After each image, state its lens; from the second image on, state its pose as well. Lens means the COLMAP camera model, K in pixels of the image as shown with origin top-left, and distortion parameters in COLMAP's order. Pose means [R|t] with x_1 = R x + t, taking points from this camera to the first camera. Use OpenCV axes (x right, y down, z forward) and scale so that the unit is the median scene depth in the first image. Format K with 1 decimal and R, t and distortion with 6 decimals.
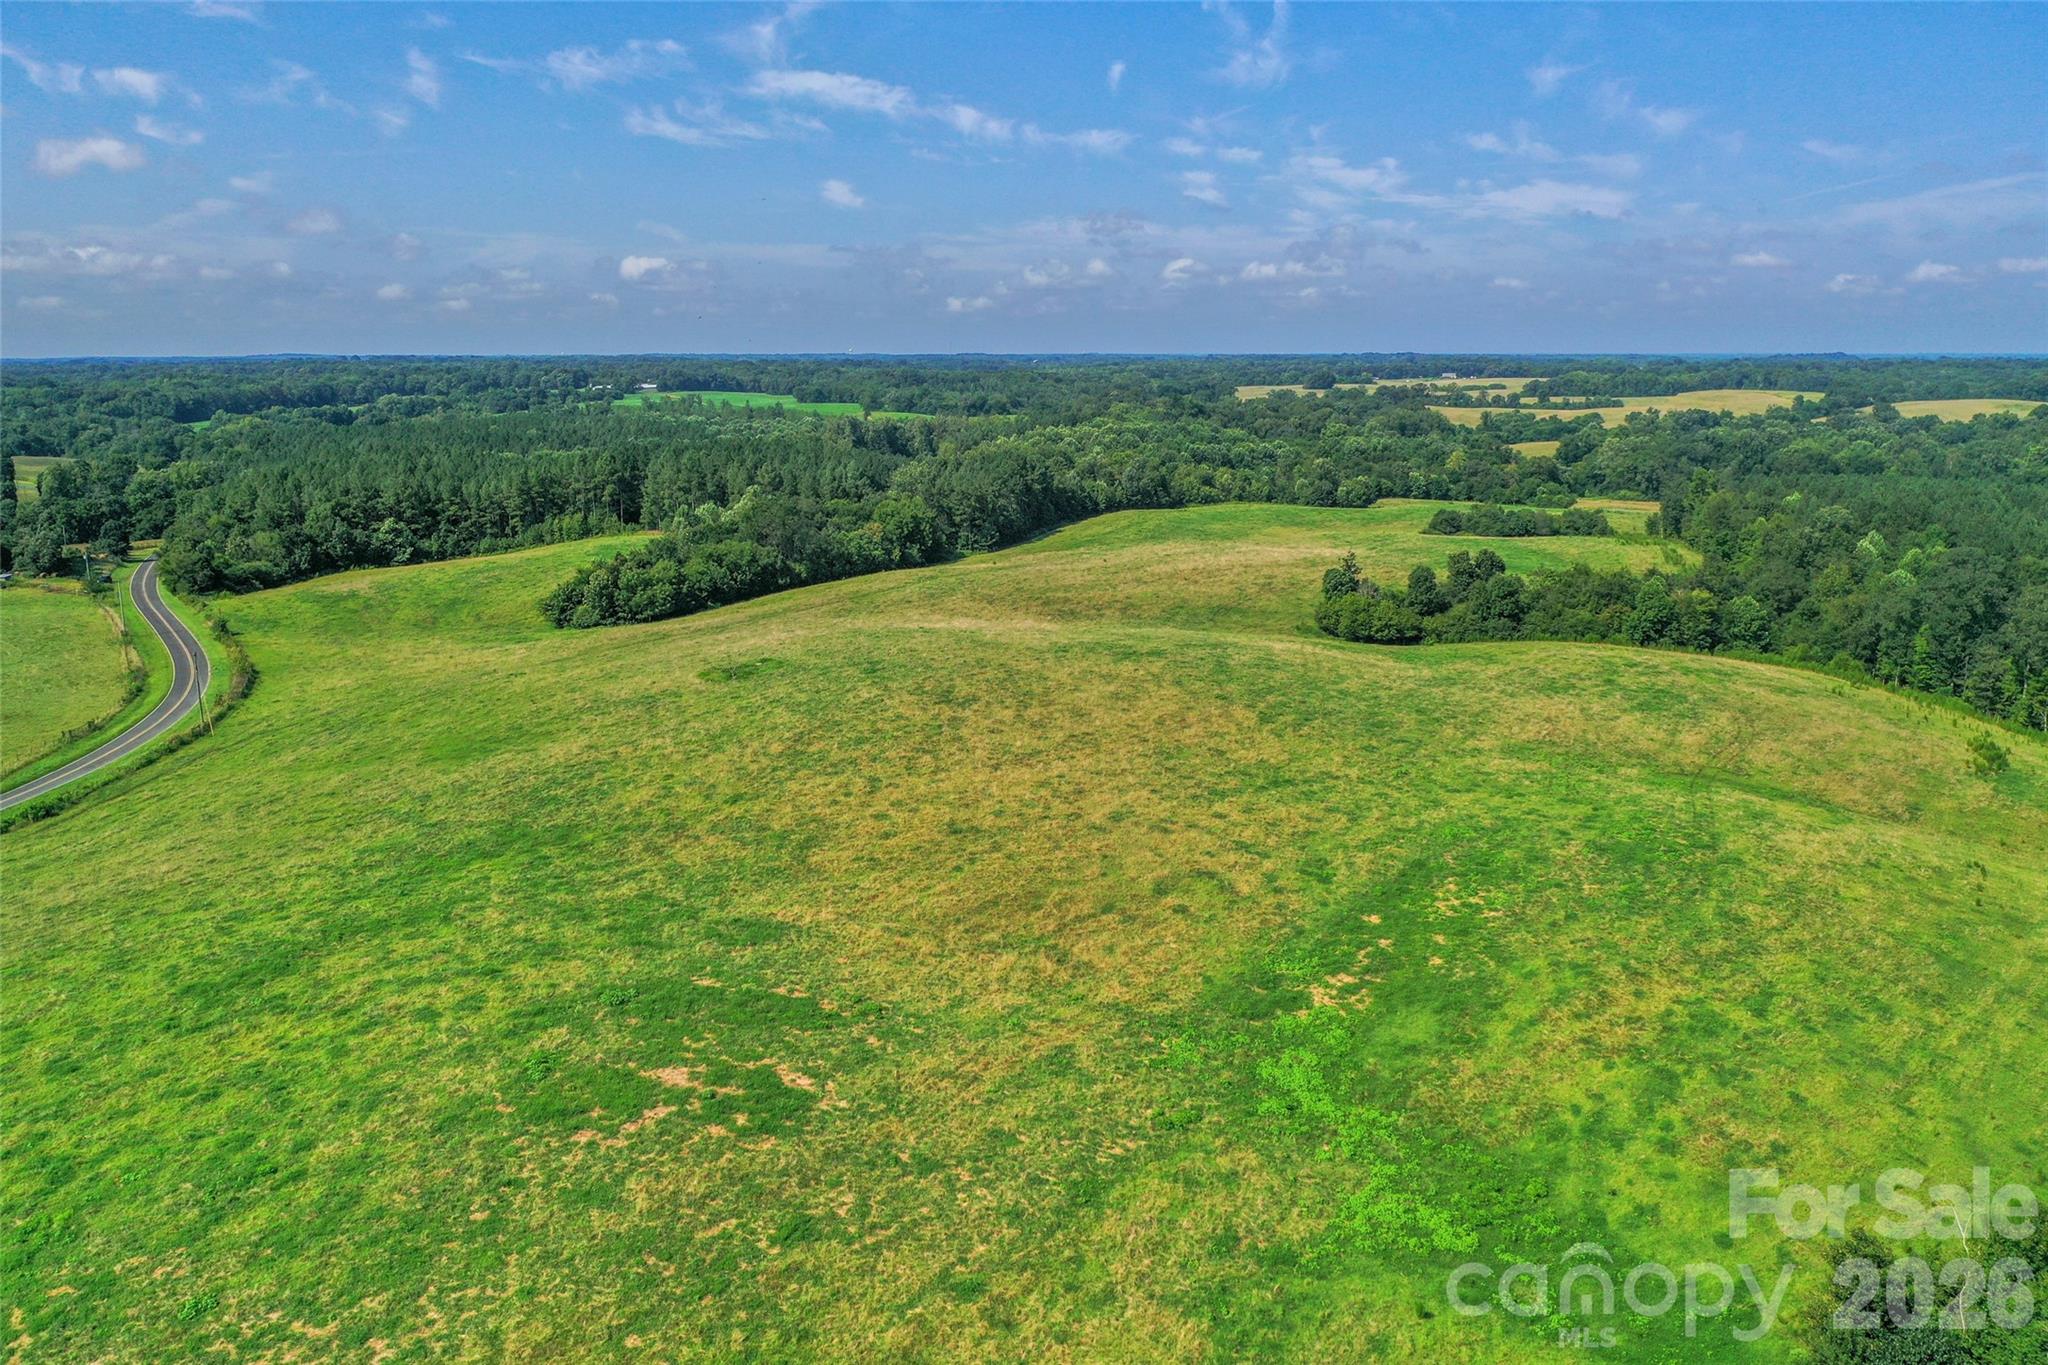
lens RADIAL K [[1602.7, 0, 1016.9], [0, 1602.7, 674.2], [0, 0, 1]] dist [-0.019734, 0.005331]
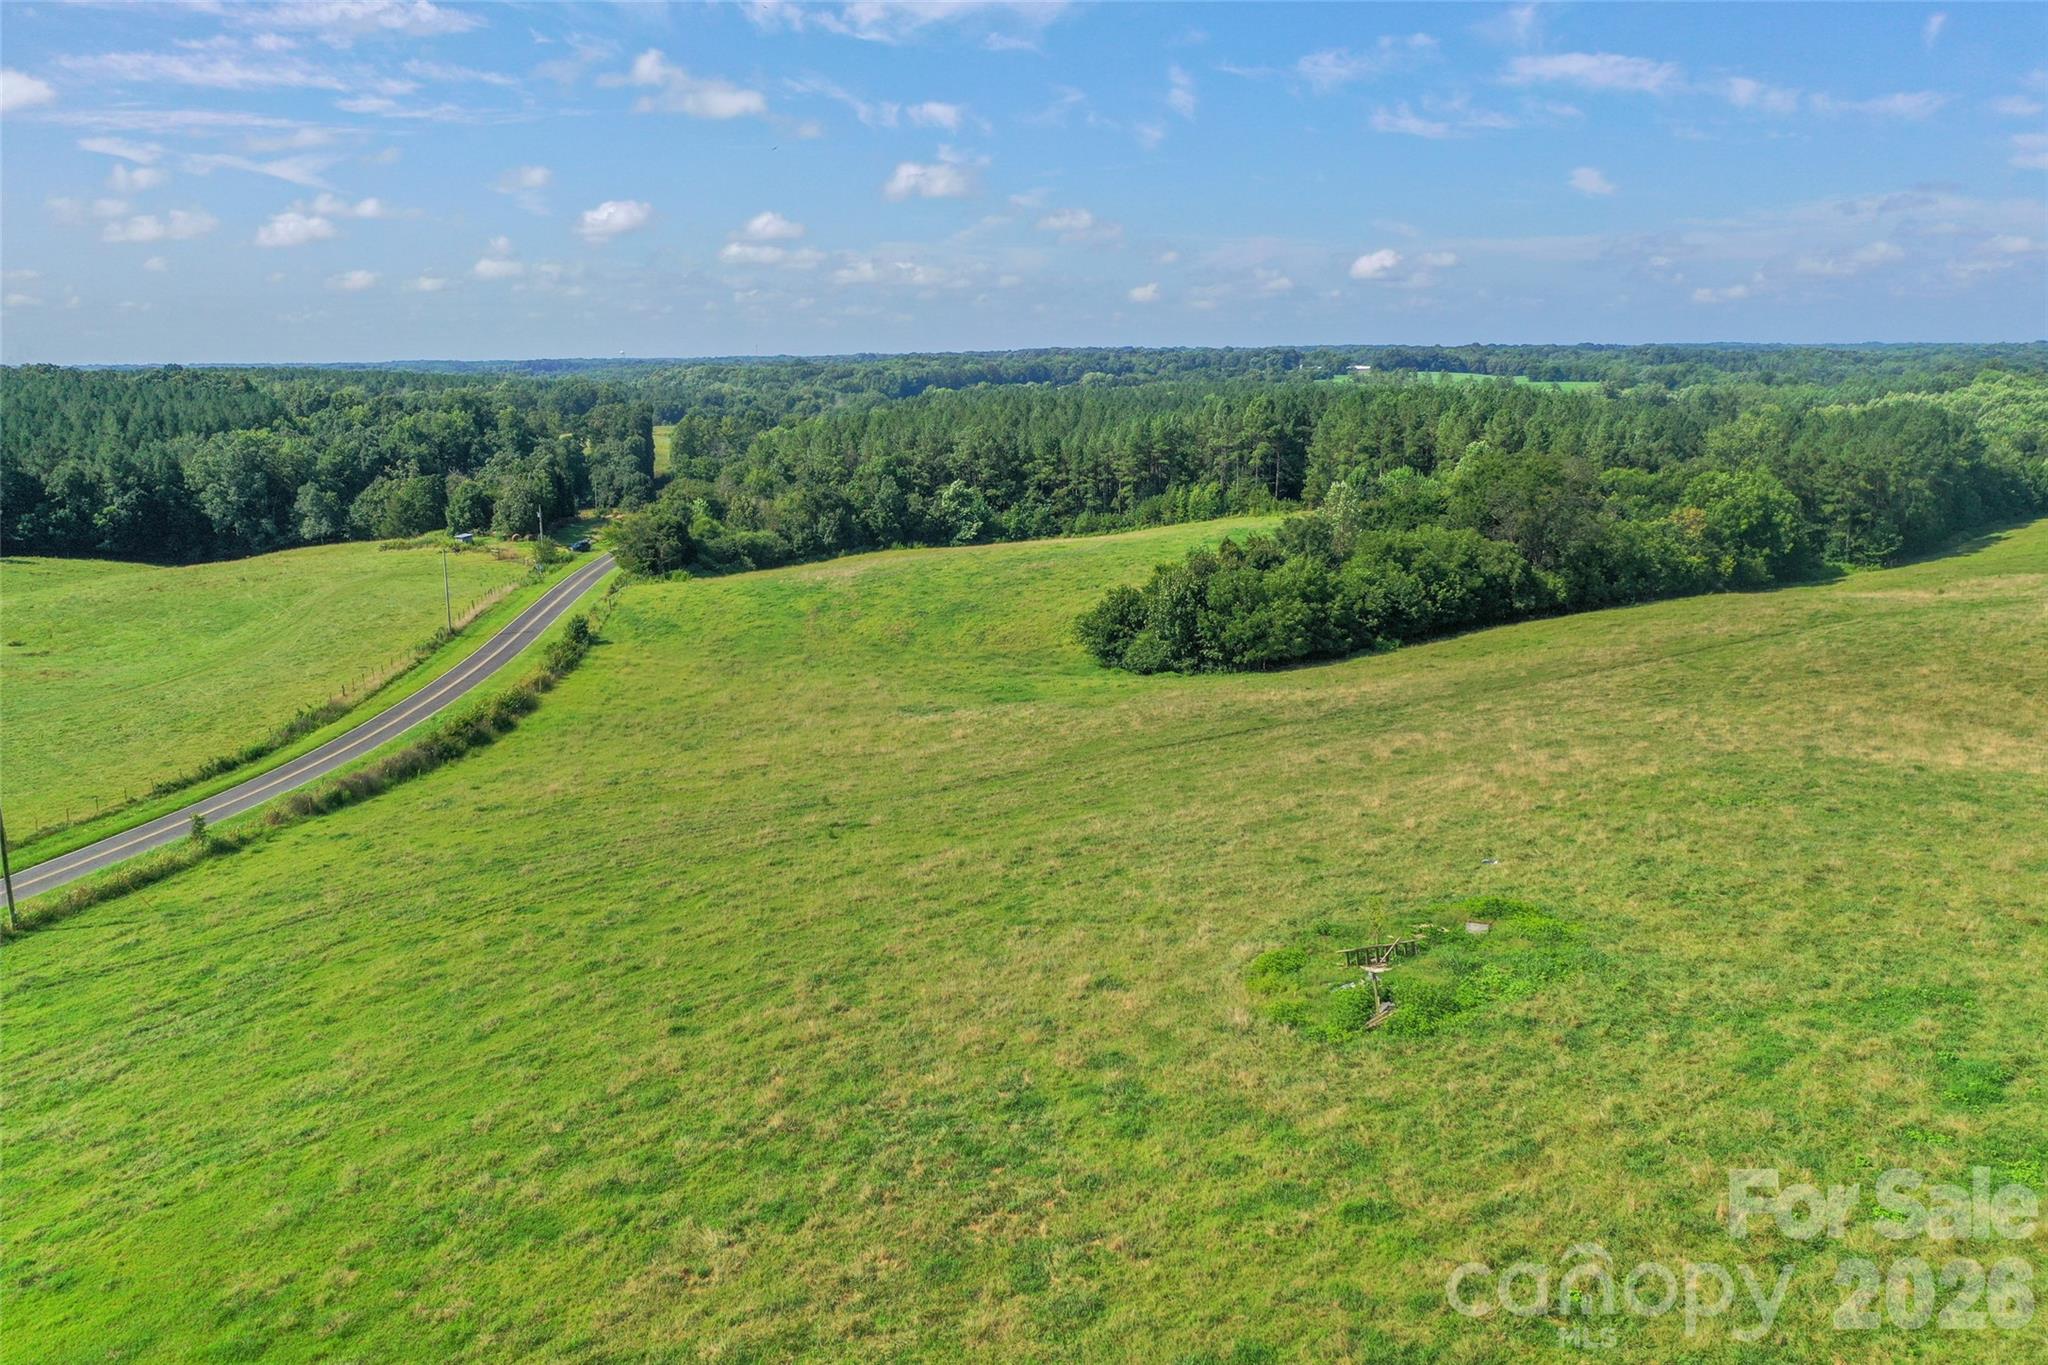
lens RADIAL K [[1602.7, 0, 999.0], [0, 1602.7, 666.7], [0, 0, 1]] dist [-0.019734, 0.005331]
pose [[0.900751, 0.075399, -0.427742, -0.058979], [-0.076610, 0.996957, 0.014409, -0.025244], [0.427526, 0.019790, 0.903786, 0.353150]]
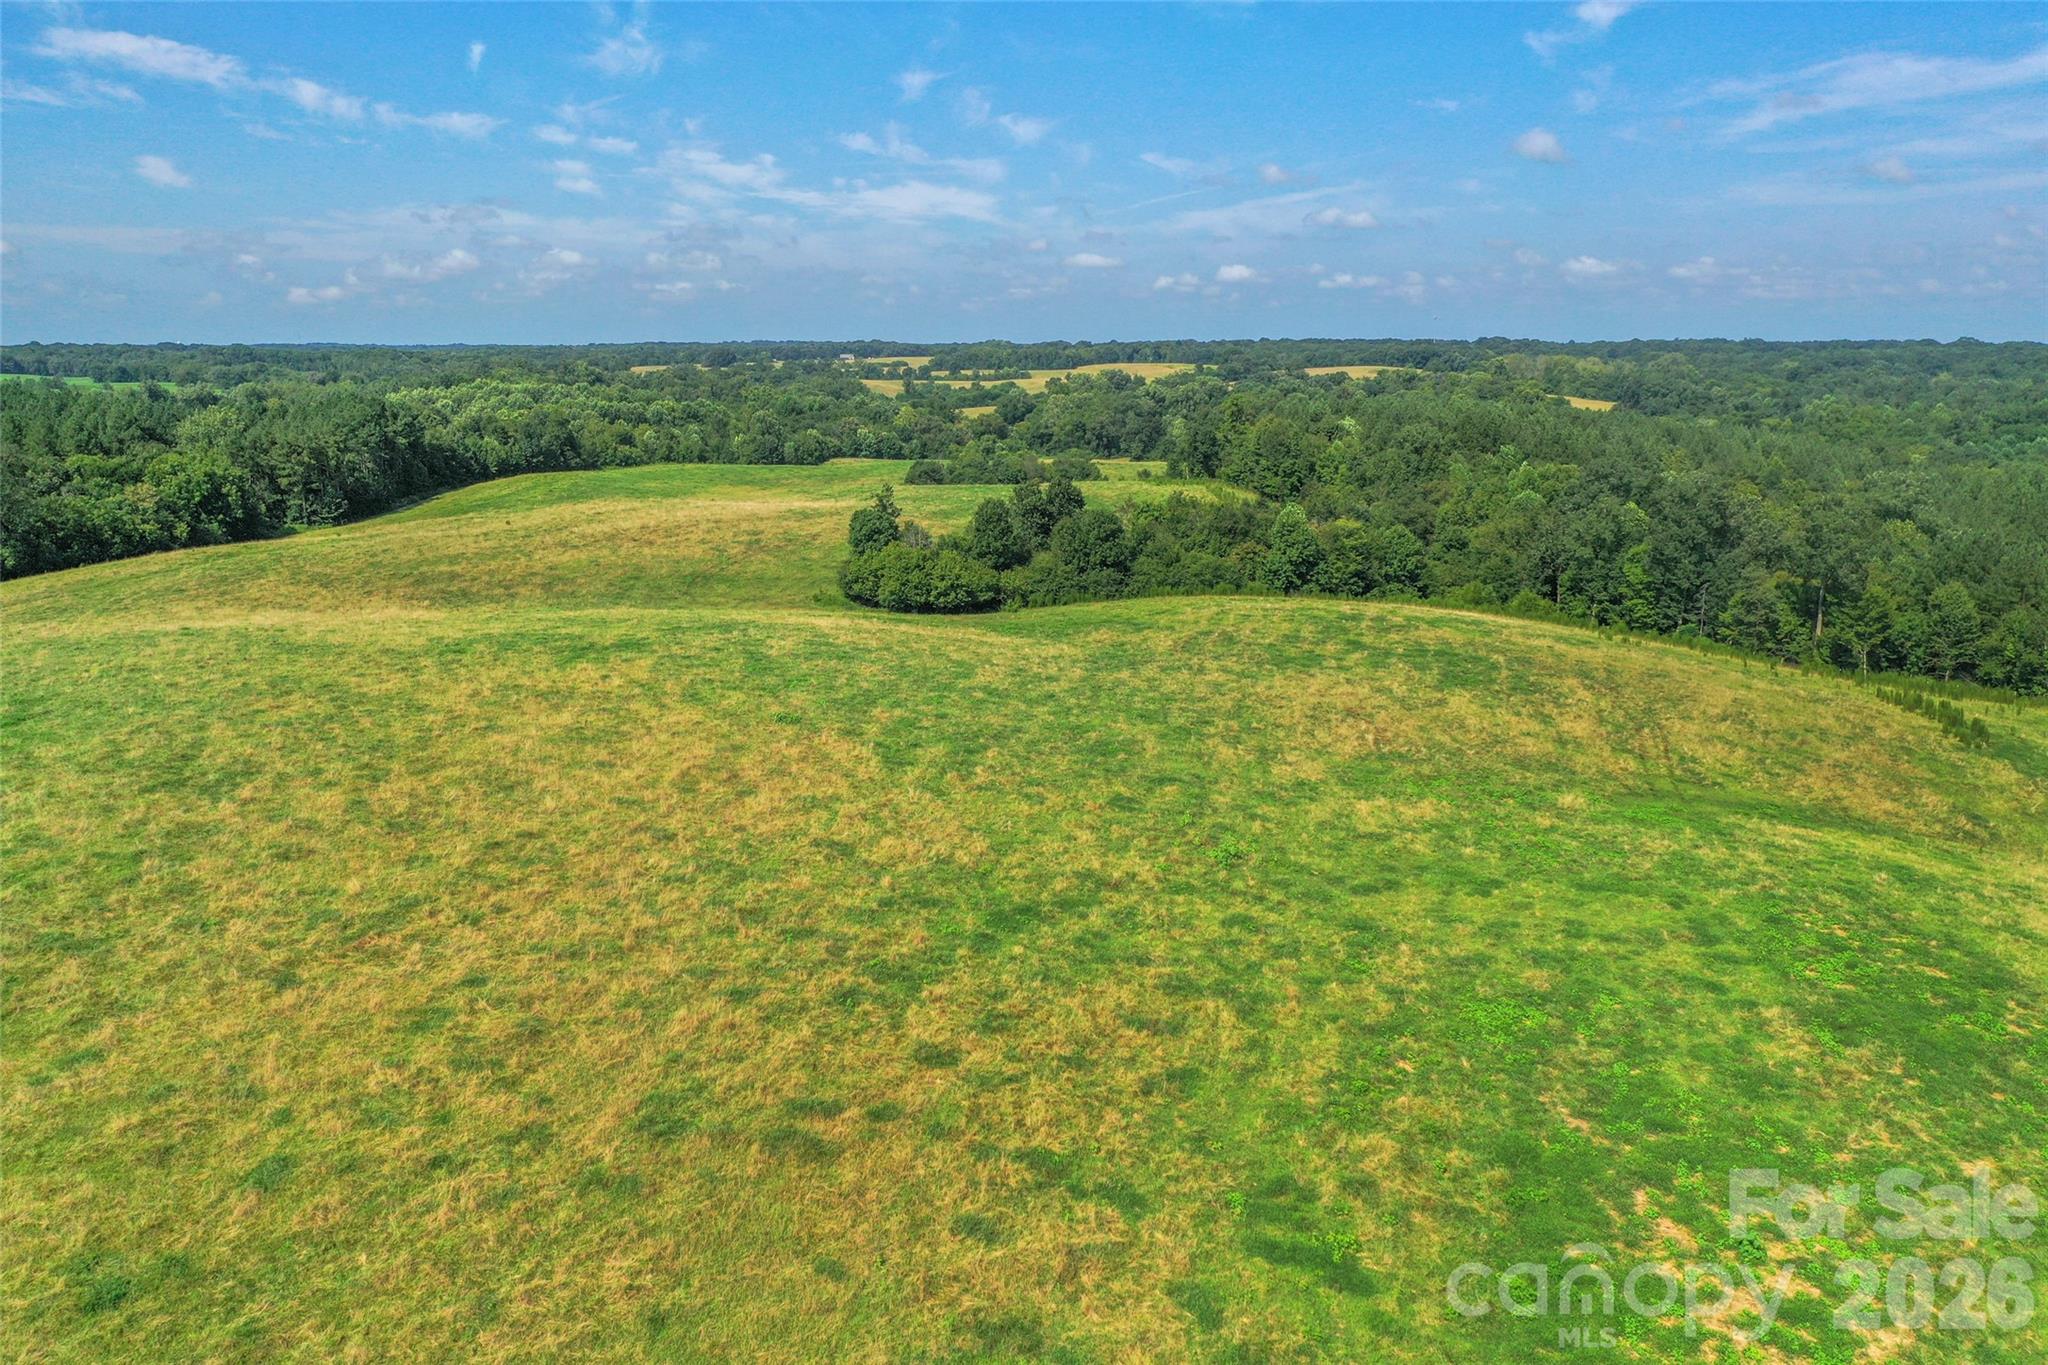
lens RADIAL K [[1602.7, 0, 1013.6], [0, 1602.7, 677.1], [0, 0, 1]] dist [-0.019734, 0.005331]
pose [[0.933198, -0.071218, 0.352235, 0.007855], [0.069590, 0.997426, 0.017299, -0.001424], [-0.352561, 0.008369, 0.935752, 0.238812]]
